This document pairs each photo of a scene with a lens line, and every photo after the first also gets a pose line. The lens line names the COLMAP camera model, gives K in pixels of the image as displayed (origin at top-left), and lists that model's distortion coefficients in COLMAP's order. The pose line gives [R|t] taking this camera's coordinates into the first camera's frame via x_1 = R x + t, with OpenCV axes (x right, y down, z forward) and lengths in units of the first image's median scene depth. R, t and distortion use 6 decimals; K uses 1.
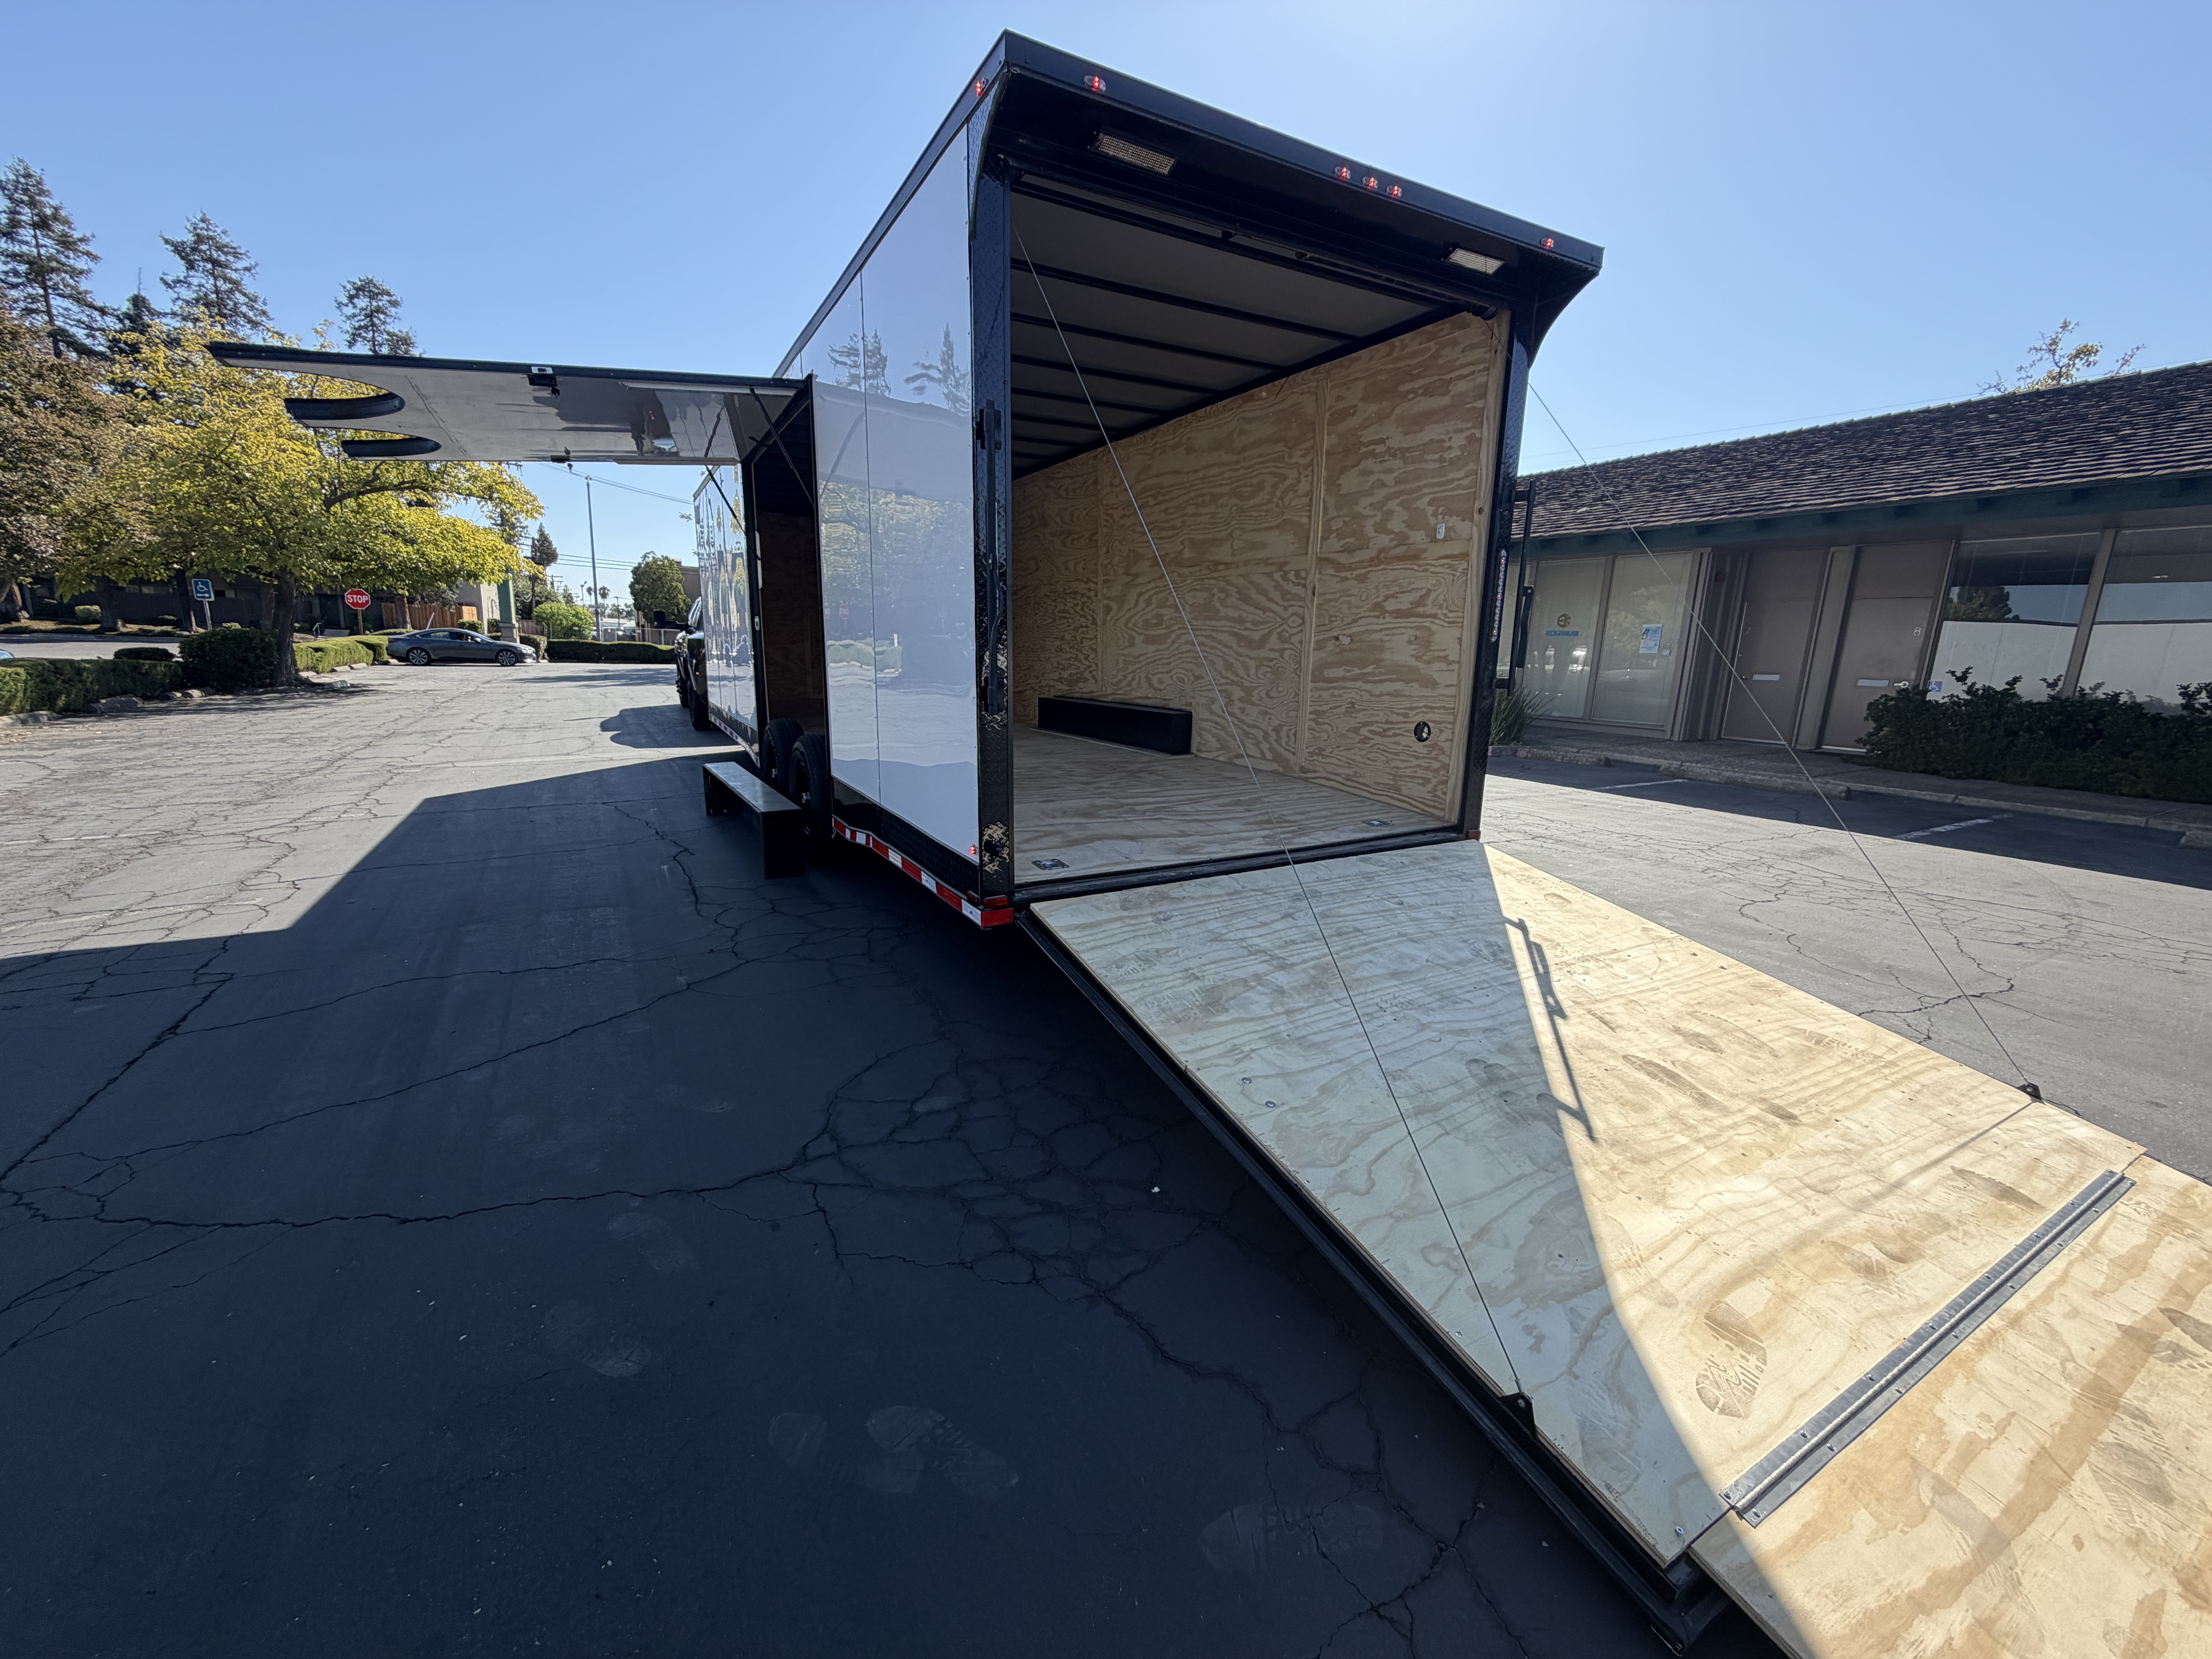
lens RADIAL K [[884.3, 0, 1100.4], [0, 884.3, 826.6], [0, 0, 1]] dist [0.001033, 0.000434]
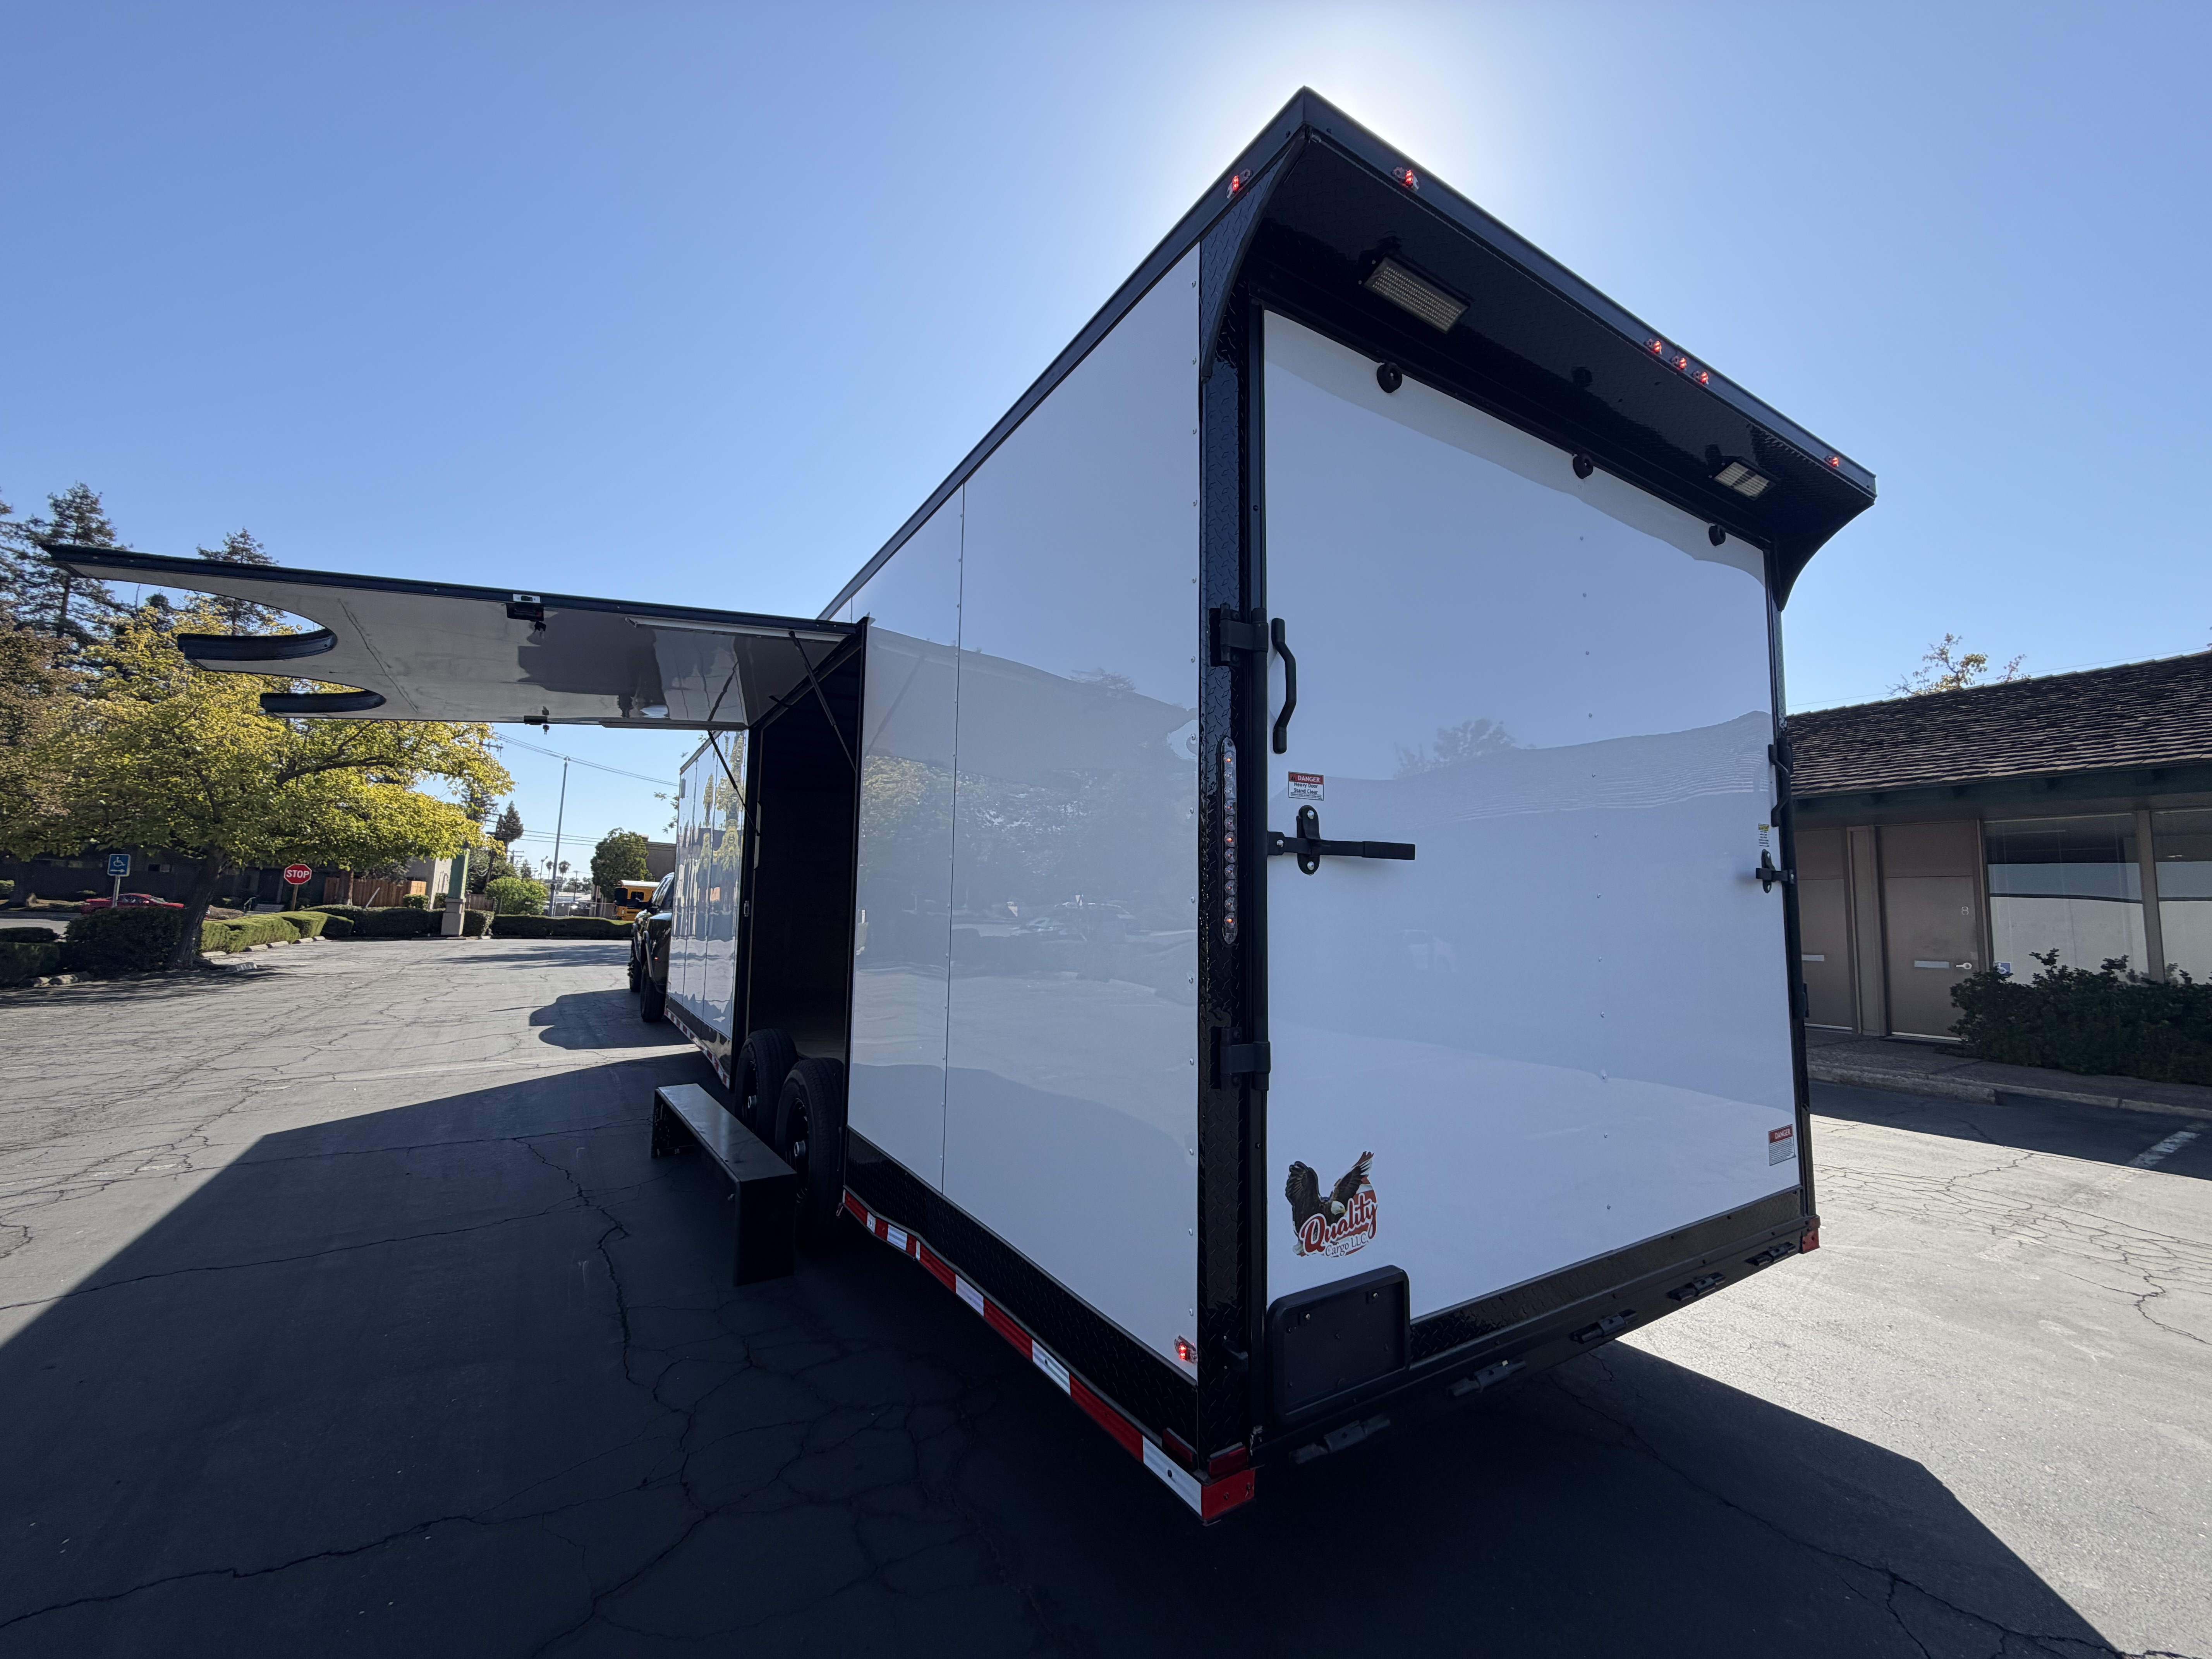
lens RADIAL K [[884.3, 0, 1102.3], [0, 884.3, 826.7], [0, 0, 1]] dist [0.001033, 0.000434]
pose [[0.998793, 0.003488, 0.048991, -0.099255], [0.011369, 0.953963, -0.299708, -0.052518], [-0.047781, 0.299903, 0.952772, 0.179081]]
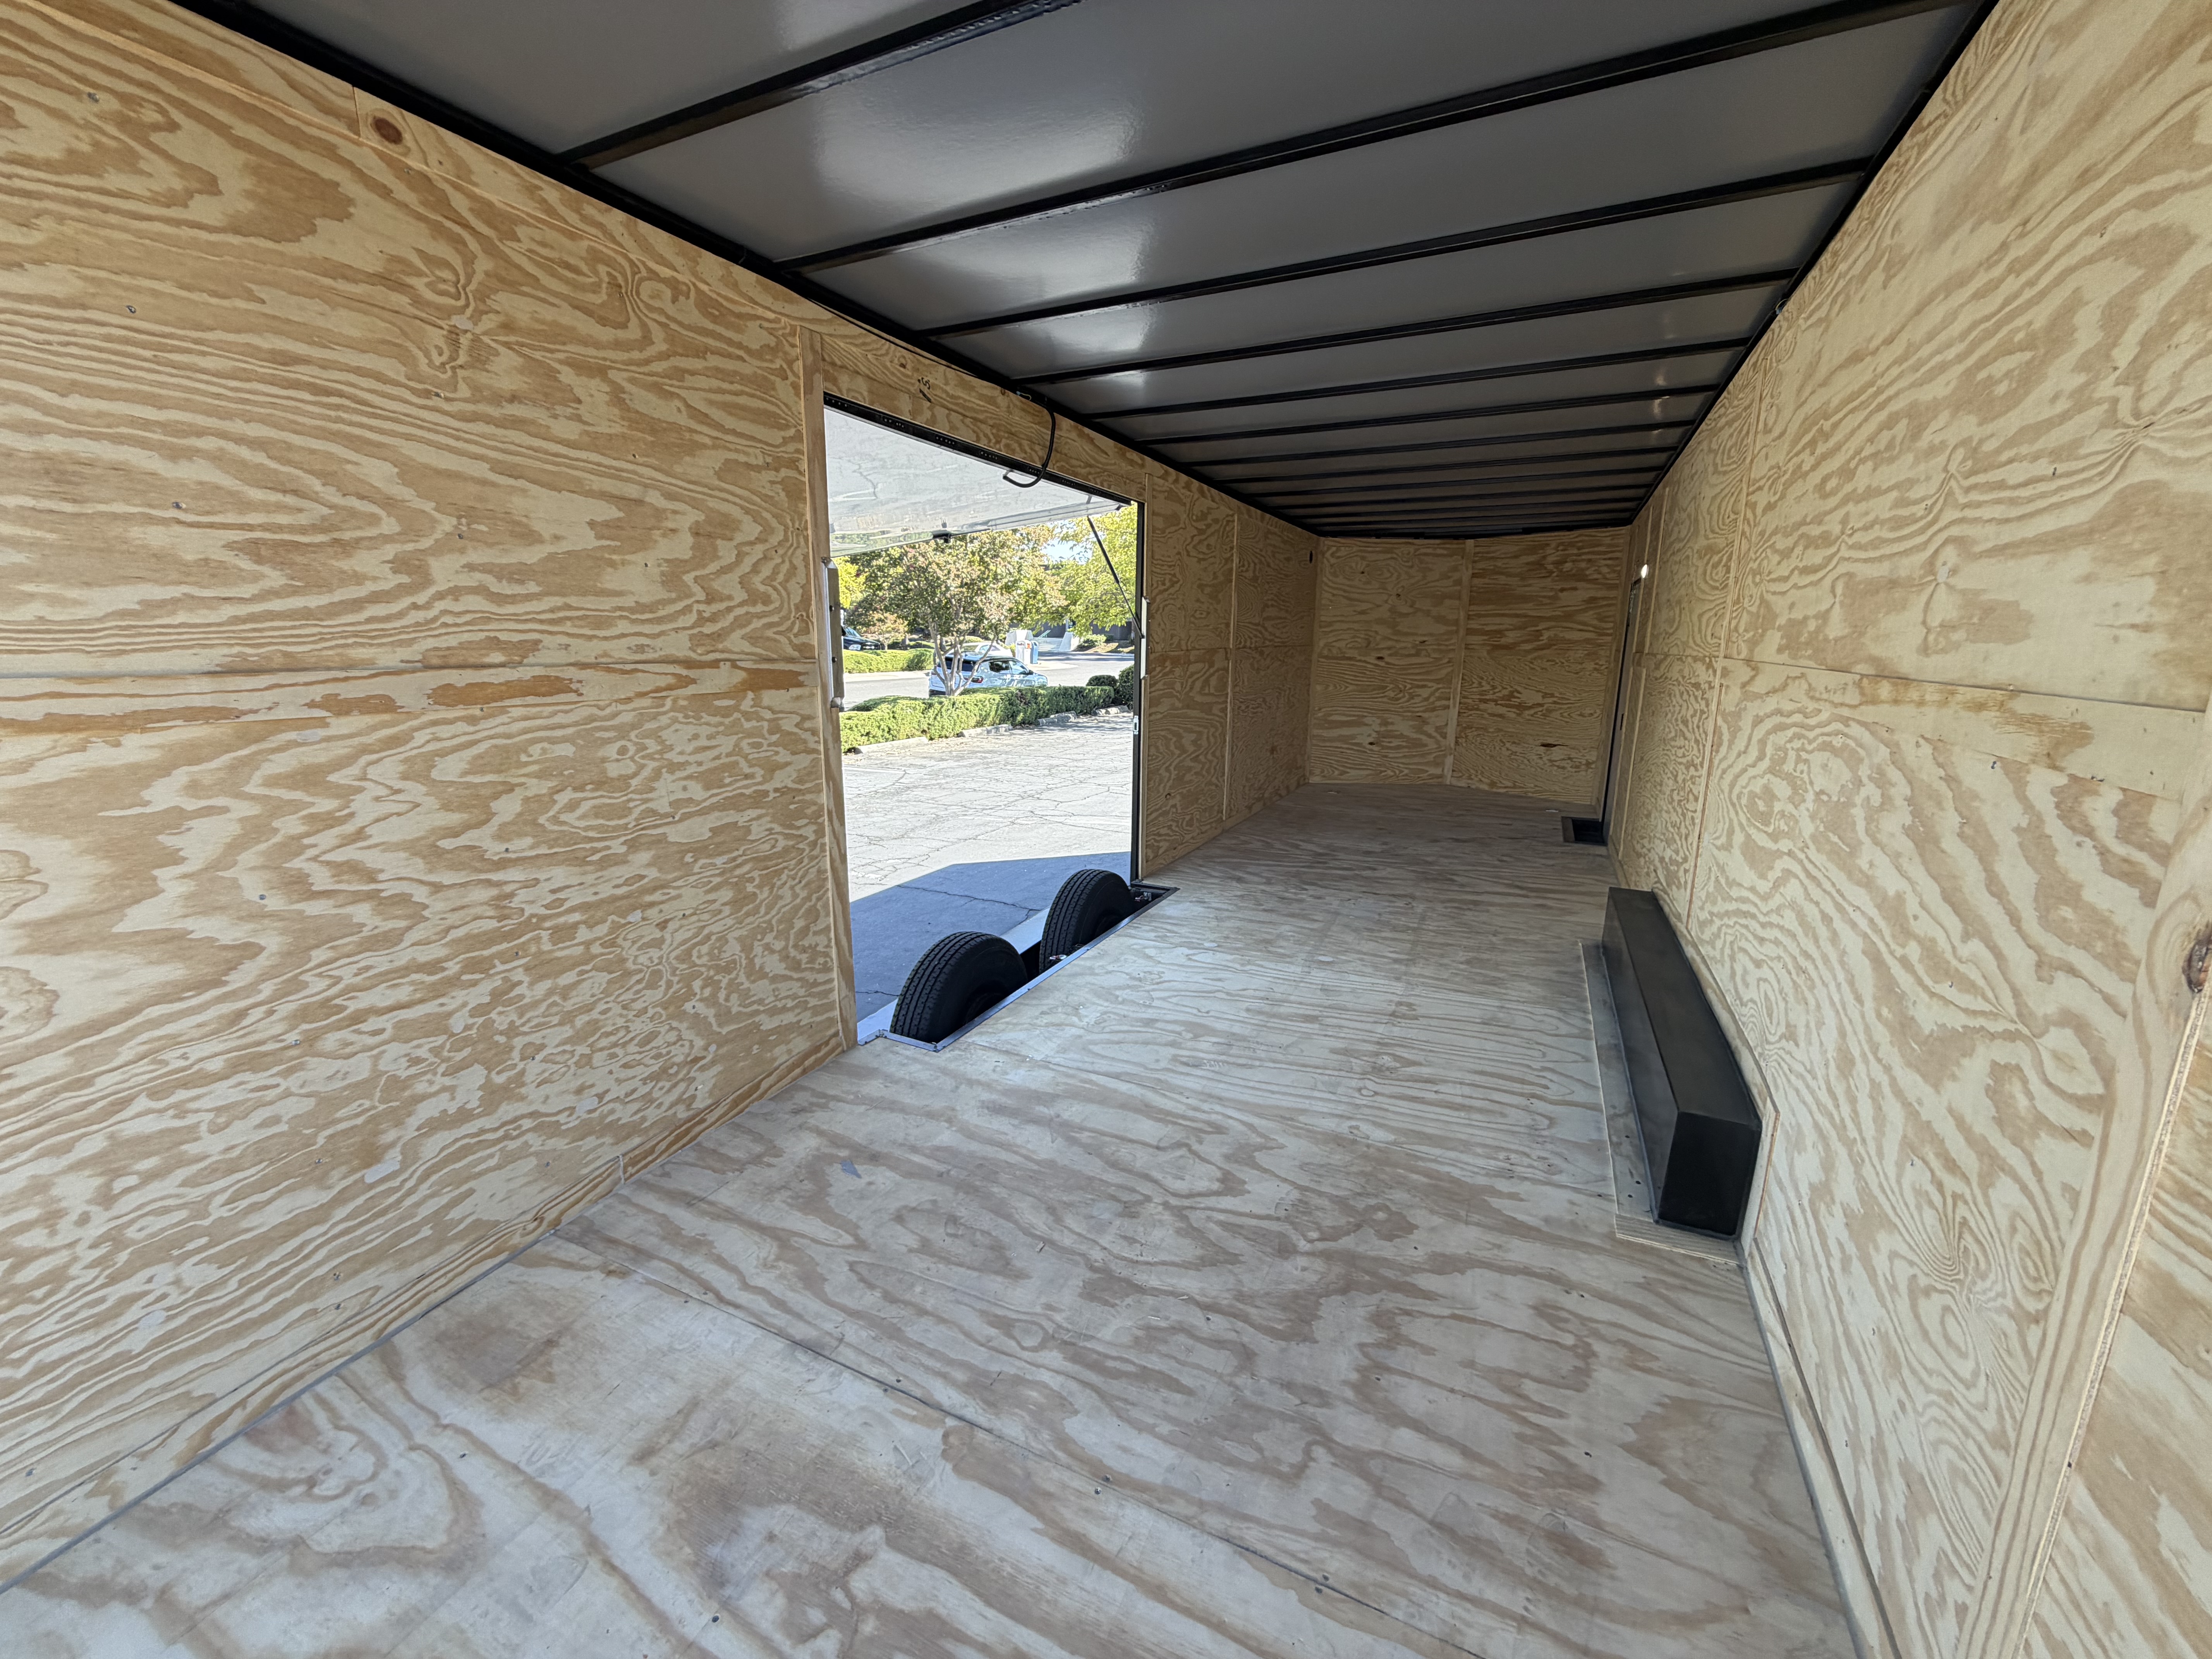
lens RADIAL K [[884.3, 0, 1099.3], [0, 884.3, 825.2], [0, 0, 1]] dist [0.001033, 0.000434]
pose [[0.567335, 0.158771, -0.808036, 0.189347], [-0.168242, 0.982888, 0.075003, -0.200291], [0.806117, 0.093394, 0.584339, 0.567236]]
